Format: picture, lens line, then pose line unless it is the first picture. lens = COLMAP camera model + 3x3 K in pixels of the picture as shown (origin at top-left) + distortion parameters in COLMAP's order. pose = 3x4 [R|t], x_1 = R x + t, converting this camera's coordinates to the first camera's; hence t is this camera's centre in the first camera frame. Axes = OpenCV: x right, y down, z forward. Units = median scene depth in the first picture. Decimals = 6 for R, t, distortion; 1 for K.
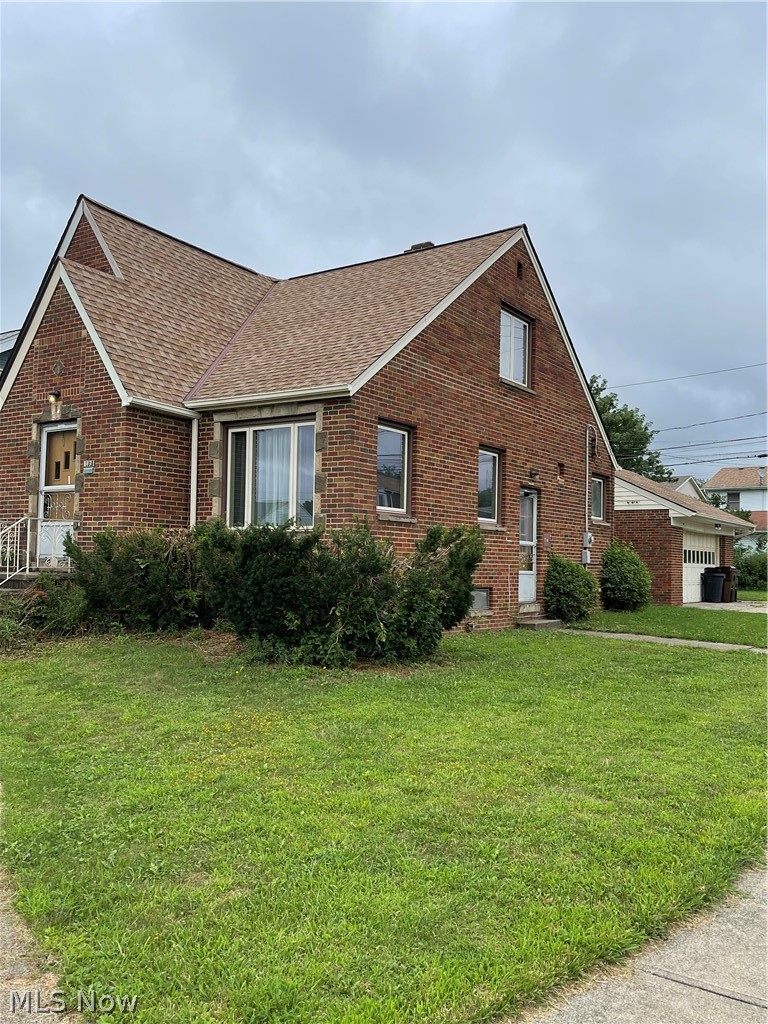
lens RADIAL K [[864.5, 0, 382.1], [0, 864.5, 515.3], [0, 0, 1]] dist [0.054512, -0.021513]
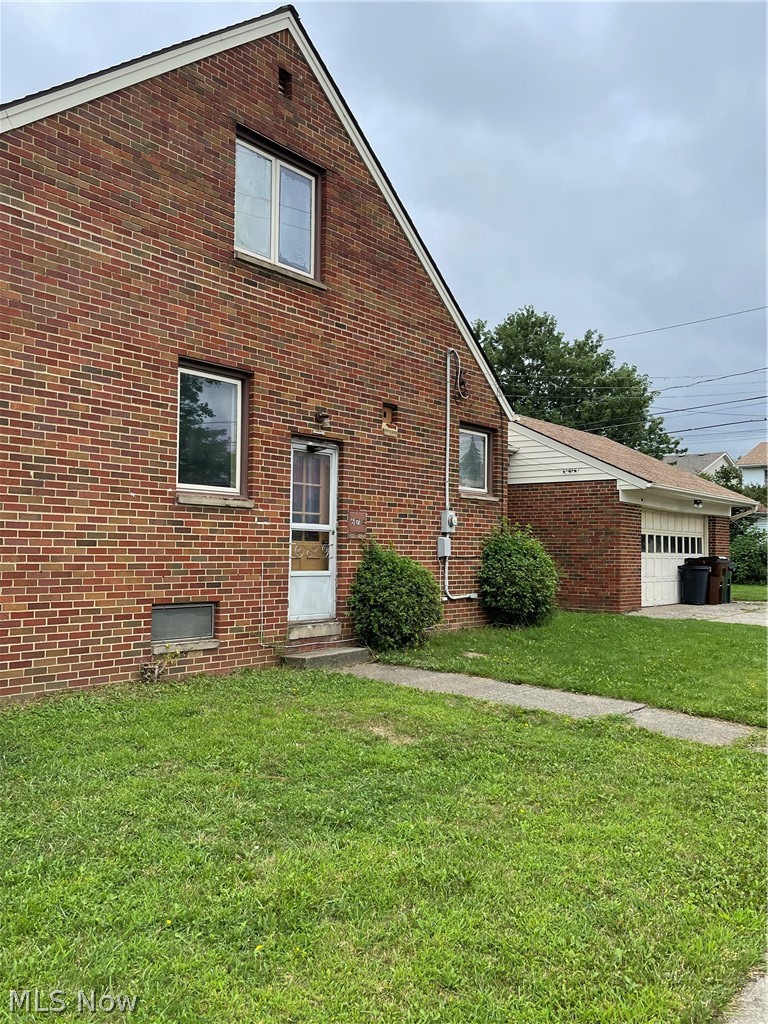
lens RADIAL K [[864.5, 0, 386.0], [0, 864.5, 511.4], [0, 0, 1]] dist [0.054512, -0.021513]
pose [[0.998146, -0.010711, -0.059908, 0.230926], [0.011278, 0.999895, 0.009138, 0.014146], [0.059803, -0.009797, 0.998162, 0.337278]]
